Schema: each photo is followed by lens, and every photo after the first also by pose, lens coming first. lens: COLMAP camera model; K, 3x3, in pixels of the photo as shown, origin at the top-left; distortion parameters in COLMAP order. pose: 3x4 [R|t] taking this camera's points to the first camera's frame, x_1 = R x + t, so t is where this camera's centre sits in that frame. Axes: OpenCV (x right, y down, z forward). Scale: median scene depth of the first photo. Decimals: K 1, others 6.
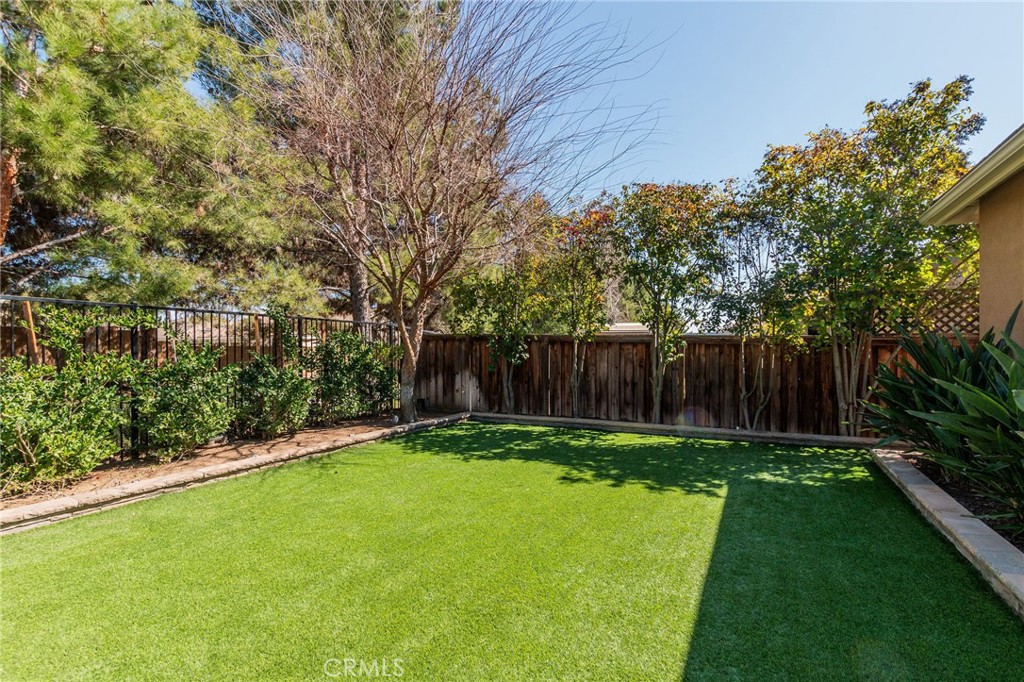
lens RADIAL K [[462.6, 0, 511.4], [0, 462.6, 350.1], [0, 0, 1]] dist [-0.000802, -0.000511]
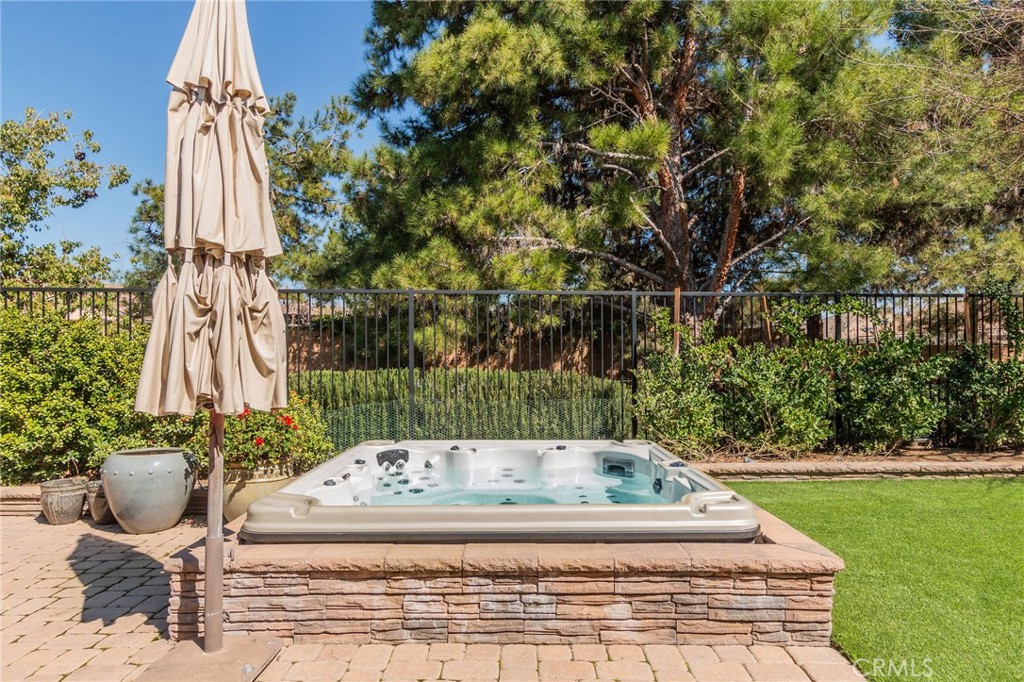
lens RADIAL K [[644.8, 0, 512.7], [0, 644.8, 351.5], [0, 0, 1]] dist [0.031978, -0.028720]
pose [[0.489418, -0.006150, -0.872027, 0.056260], [-0.004442, 0.999945, -0.009545, 0.040585], [0.872038, 0.008545, 0.489364, -0.275141]]
